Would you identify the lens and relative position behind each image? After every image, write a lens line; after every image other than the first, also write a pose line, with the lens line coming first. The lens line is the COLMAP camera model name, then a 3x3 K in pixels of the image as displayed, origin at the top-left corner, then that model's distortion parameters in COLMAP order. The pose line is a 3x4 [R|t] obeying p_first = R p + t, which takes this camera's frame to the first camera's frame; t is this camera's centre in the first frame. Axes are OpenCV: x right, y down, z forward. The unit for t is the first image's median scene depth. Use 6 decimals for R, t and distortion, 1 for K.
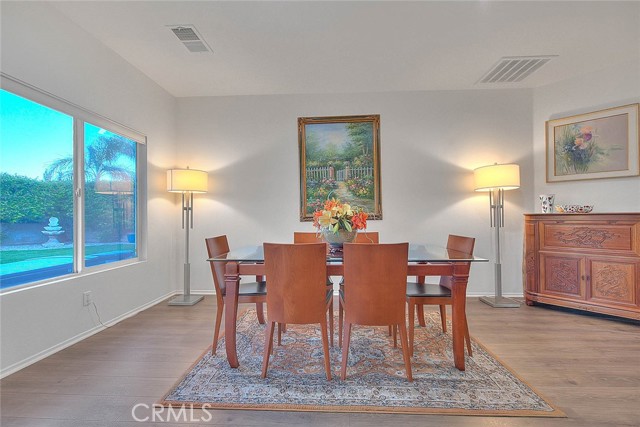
lens RADIAL K [[264.3, 0, 320.0], [0, 264.3, 213.5], [0, 0, 1]] dist [-0.001882, -0.000018]
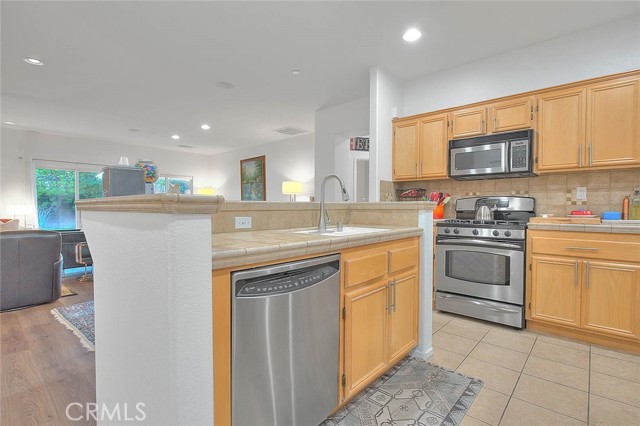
lens RADIAL K [[309.3, 0, 320.0], [0, 309.3, 213.0], [0, 0, 1]] dist [-0.000930, -0.000245]
pose [[0.774626, 0.019940, -0.632106, 2.003444], [0.006020, 0.999225, 0.038898, -0.035137], [0.632391, -0.033937, 0.773905, -0.526228]]
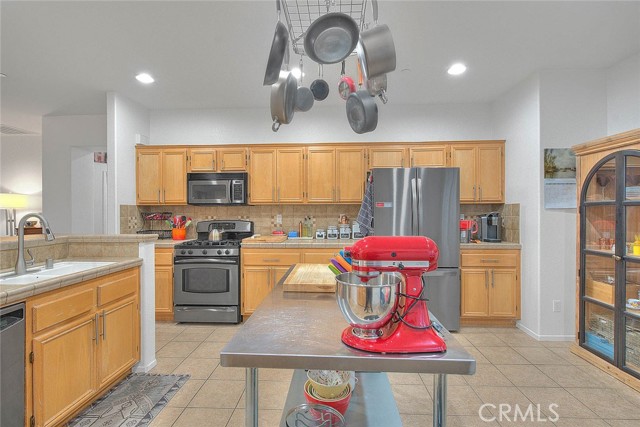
lens RADIAL K [[301.6, 0, 320.0], [0, 301.6, 213.5], [0, 0, 1]] dist [-0.000040, -0.000488]
pose [[0.999963, 0.002935, -0.008028, 2.191818], [-0.002718, 0.999633, 0.026967, -0.105279], [0.008104, -0.026944, 0.999604, -0.611189]]
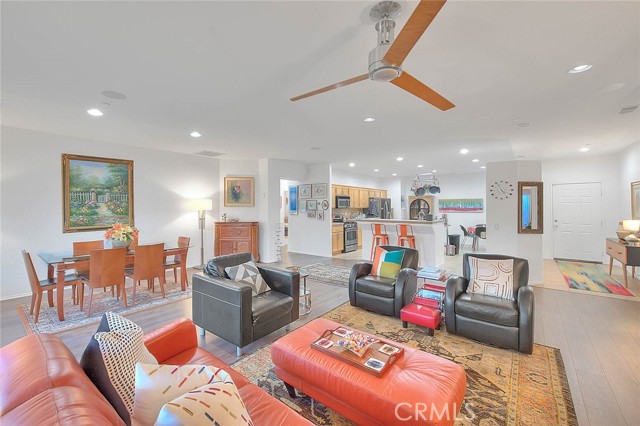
lens RADIAL K [[271.6, 0, 318.9], [0, 271.6, 204.2], [0, 0, 1]] dist [-0.000218, -0.000282]
pose [[0.572991, 0.013314, 0.819454, -0.456171], [-0.017089, 0.999845, -0.004295, -0.130646], [-0.819383, -0.011543, 0.573130, -0.811456]]
